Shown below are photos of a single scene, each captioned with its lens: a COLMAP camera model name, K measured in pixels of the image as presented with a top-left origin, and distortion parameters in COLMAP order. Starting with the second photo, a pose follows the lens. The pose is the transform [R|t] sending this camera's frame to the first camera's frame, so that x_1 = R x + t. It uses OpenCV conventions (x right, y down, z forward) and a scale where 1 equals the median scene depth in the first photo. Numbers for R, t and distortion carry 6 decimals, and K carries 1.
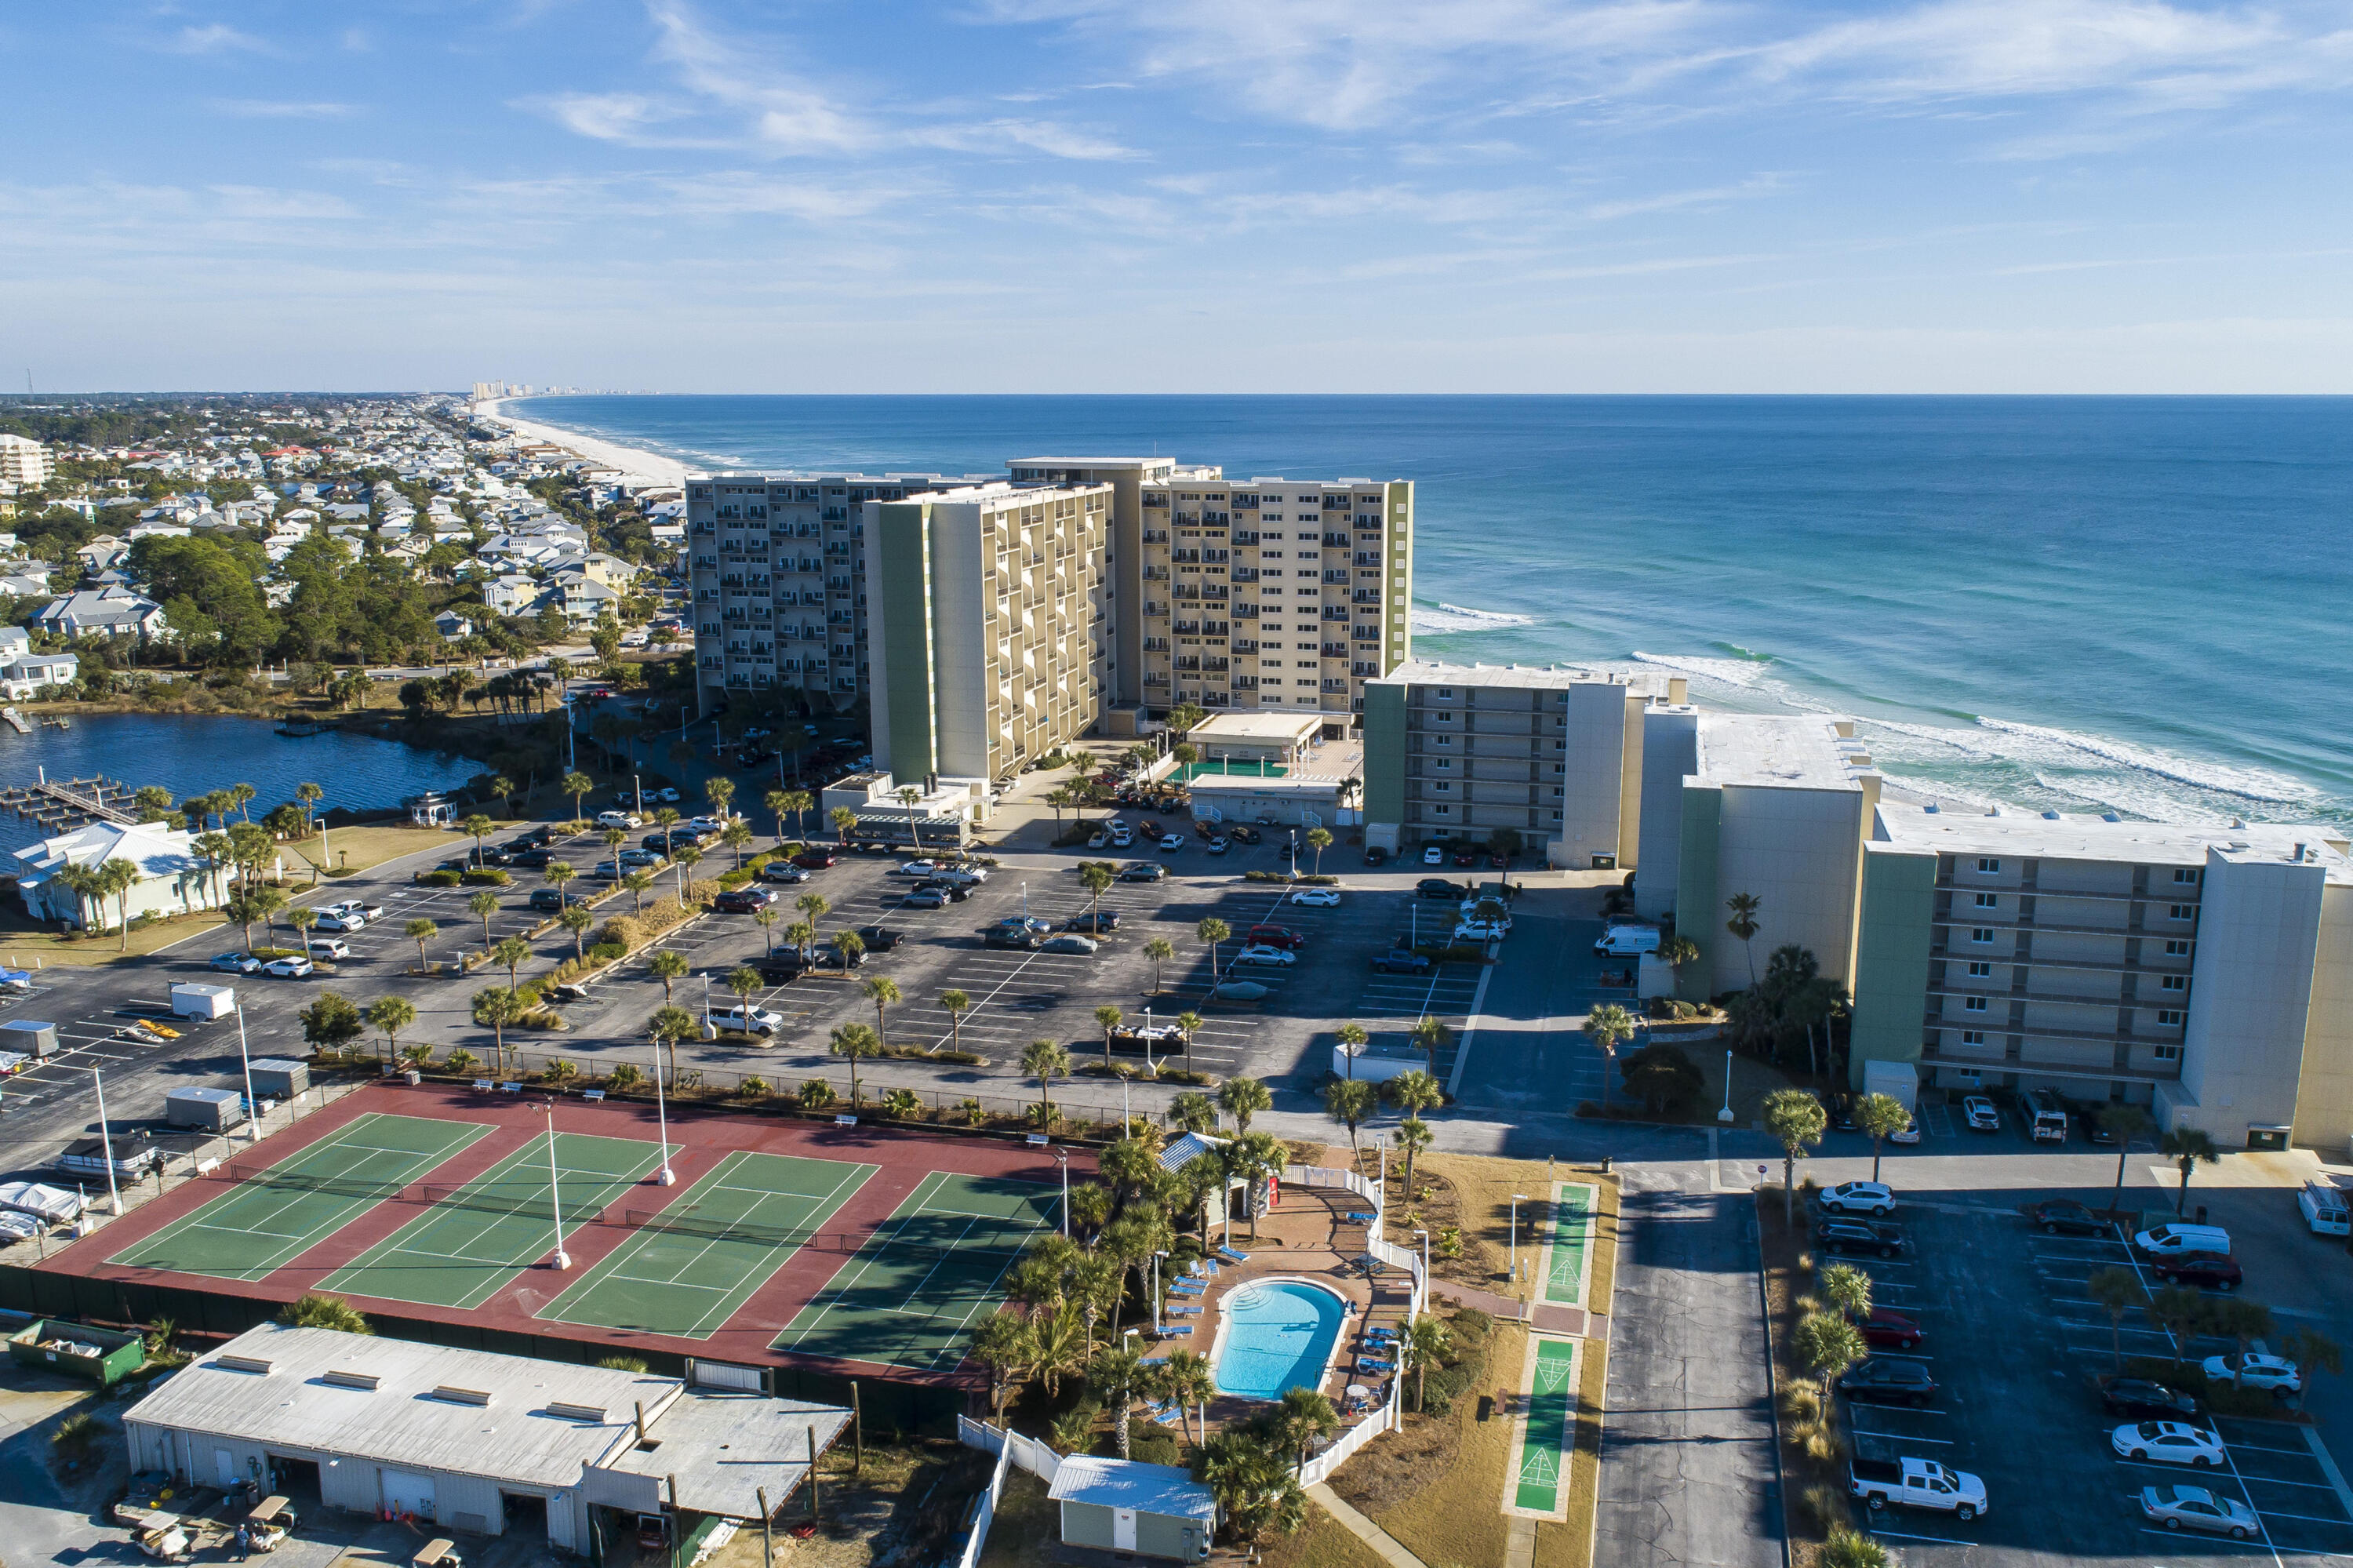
lens RADIAL K [[1877.9, 0, 1176.5], [0, 1877.9, 784.0], [0, 0, 1]] dist [0.007373, 0.003957]
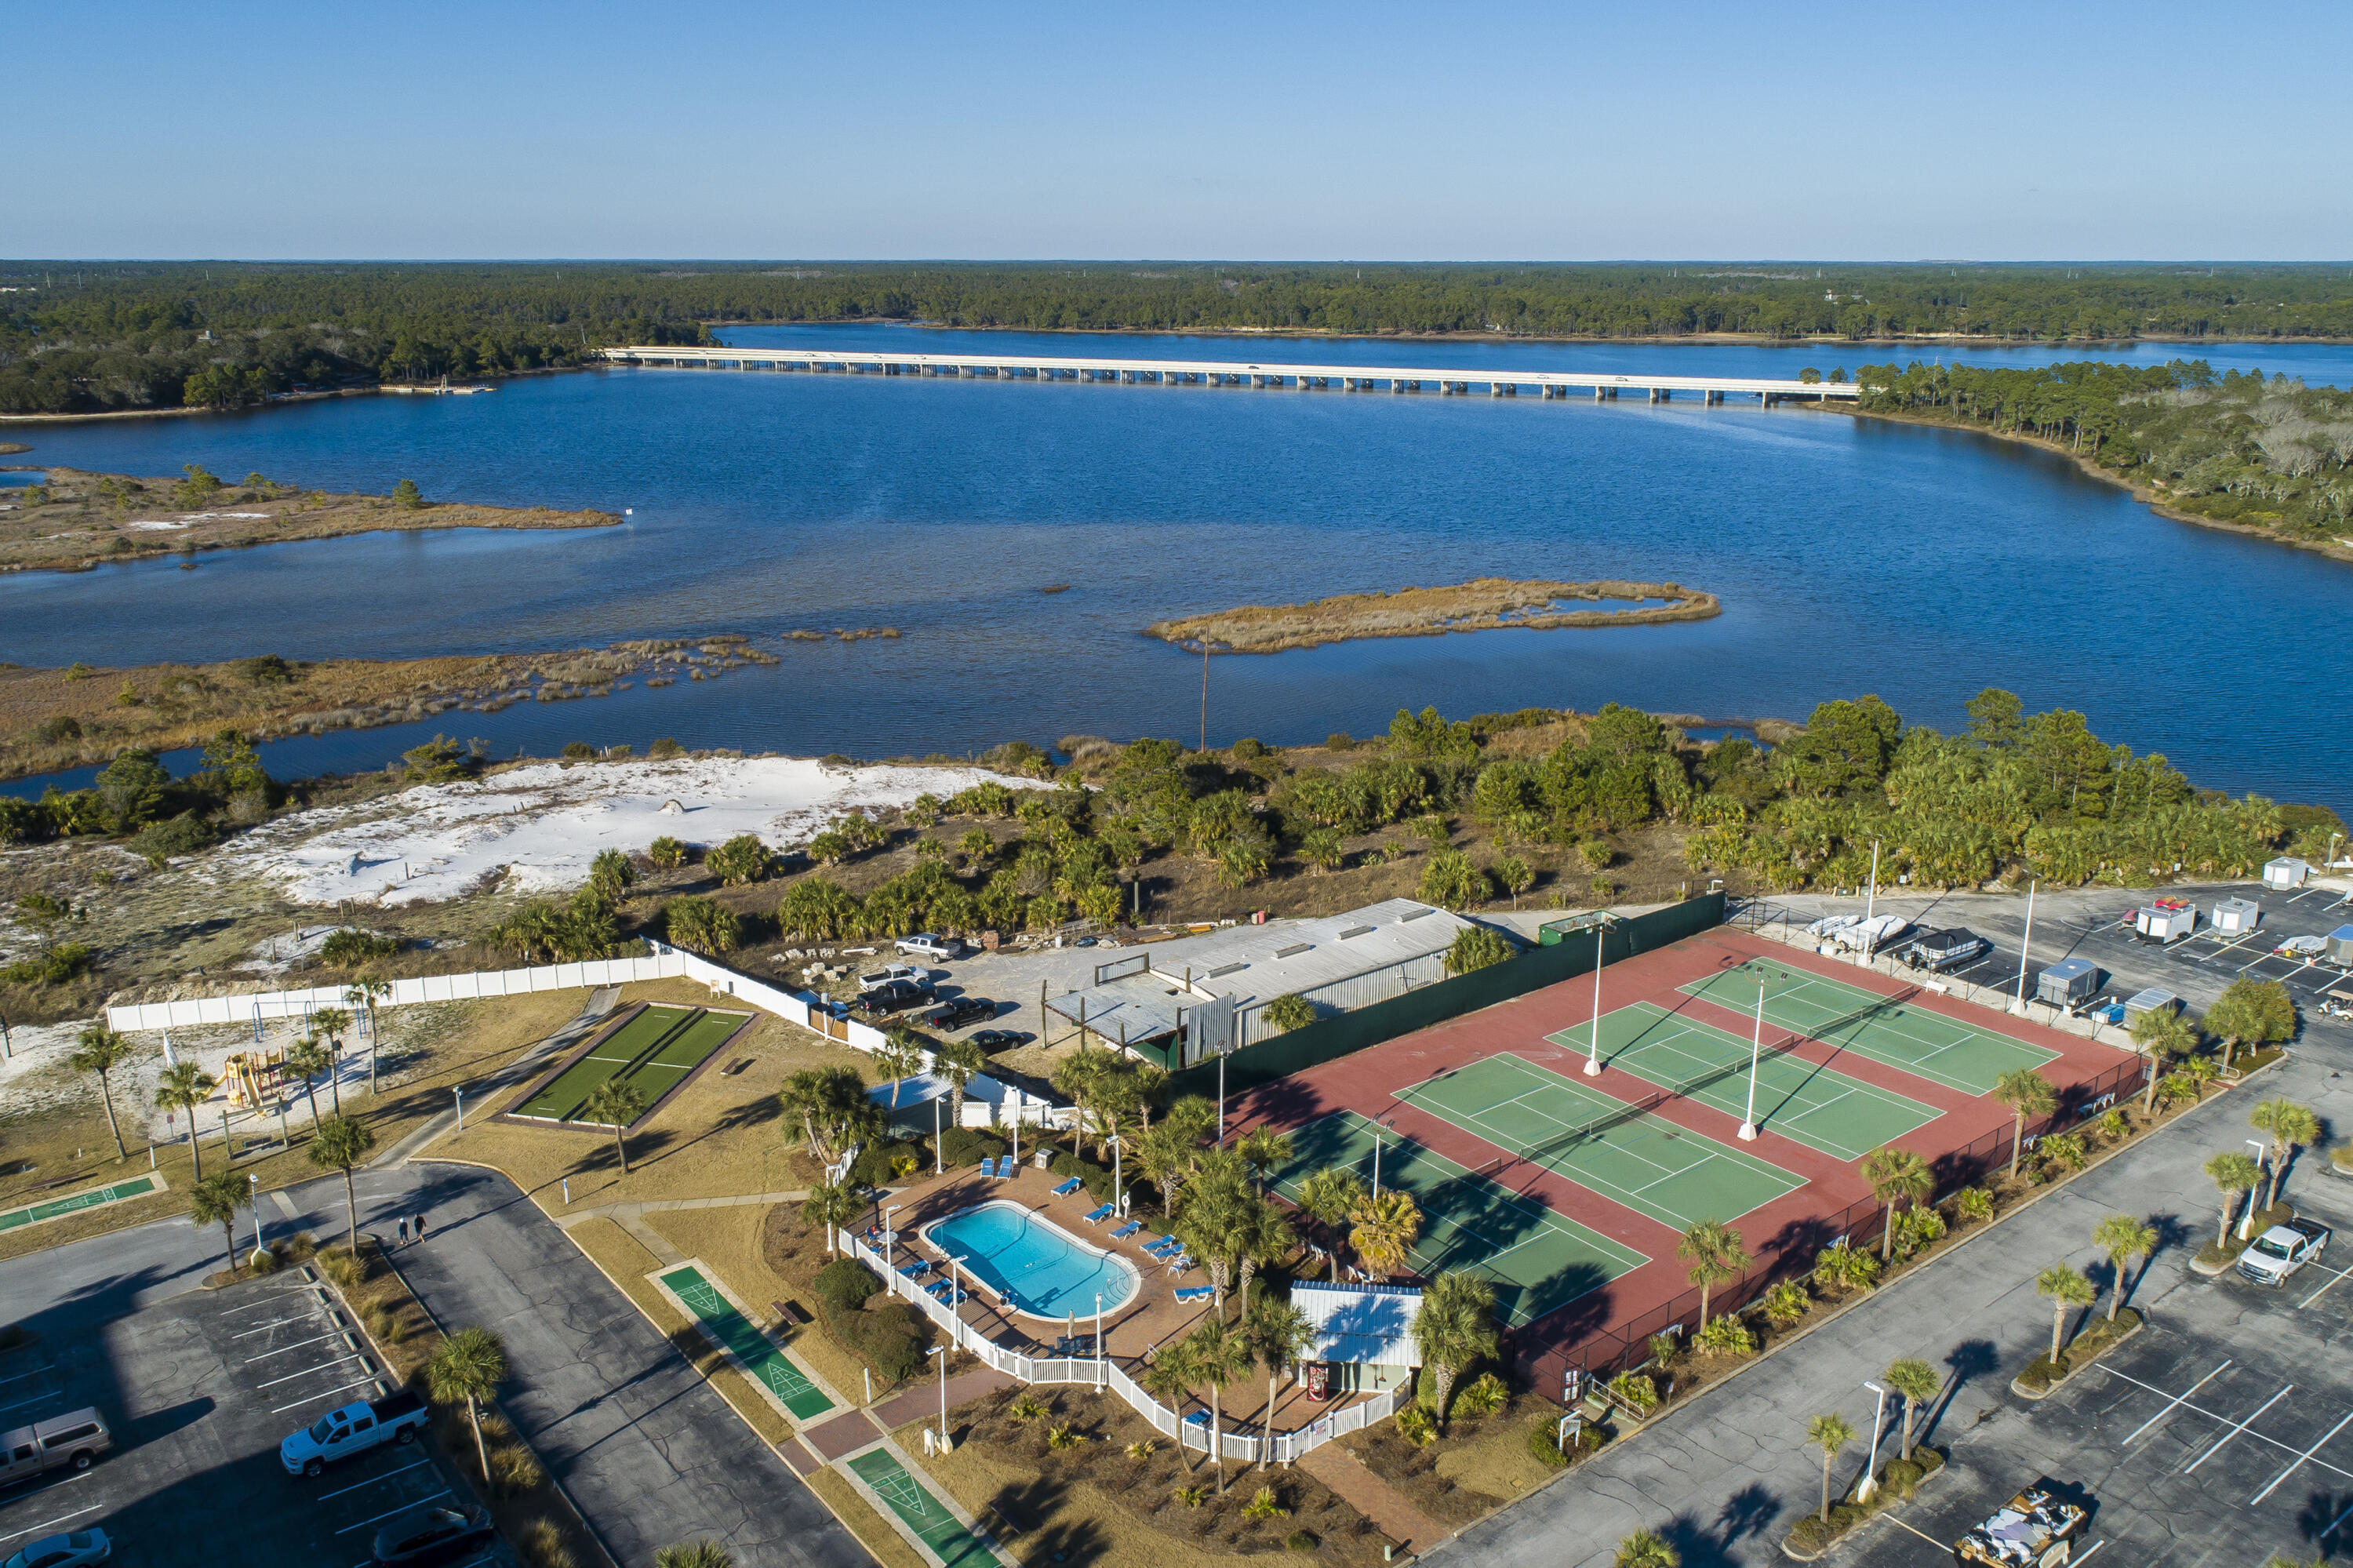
lens RADIAL K [[1877.9, 0, 1176.5], [0, 1877.9, 784.0], [0, 0, 1]] dist [0.007373, 0.003957]
pose [[-0.606137, 0.211168, -0.766816, 0.612488], [-0.168803, 0.907993, 0.383478, -0.269105], [0.777241, 0.361881, -0.514722, 1.296556]]
